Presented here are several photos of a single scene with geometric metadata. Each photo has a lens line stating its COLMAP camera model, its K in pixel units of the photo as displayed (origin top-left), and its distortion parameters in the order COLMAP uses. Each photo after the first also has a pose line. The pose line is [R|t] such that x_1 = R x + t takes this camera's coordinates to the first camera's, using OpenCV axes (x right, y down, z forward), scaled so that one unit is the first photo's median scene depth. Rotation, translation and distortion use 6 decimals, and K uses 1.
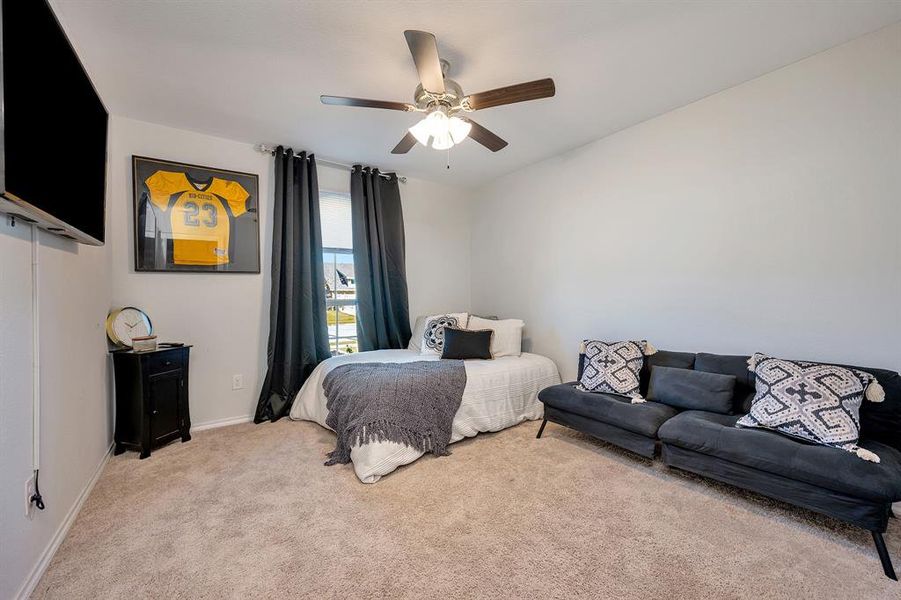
lens RADIAL K [[357.3, 0, 450.5], [0, 357.3, 300.0], [0, 0, 1]] dist [-0.000998, 0.000021]
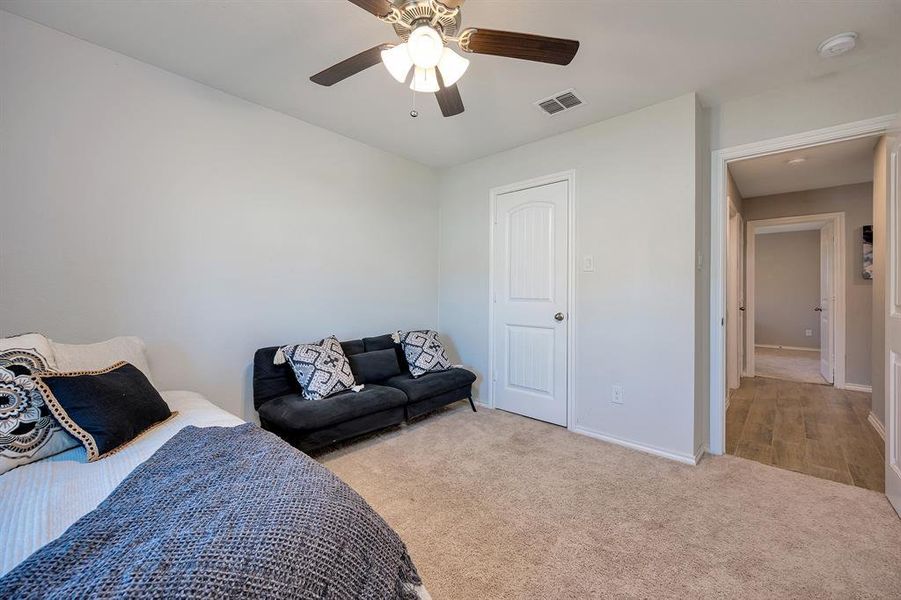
lens RADIAL K [[357.3, 0, 450.5], [0, 357.3, 300.0], [0, 0, 1]] dist [-0.000998, 0.000021]
pose [[-0.235377, 0.007749, 0.971873, -0.801628], [0.011965, 0.999916, -0.005075, 0.019865], [-0.971831, 0.010434, -0.235450, 1.246431]]
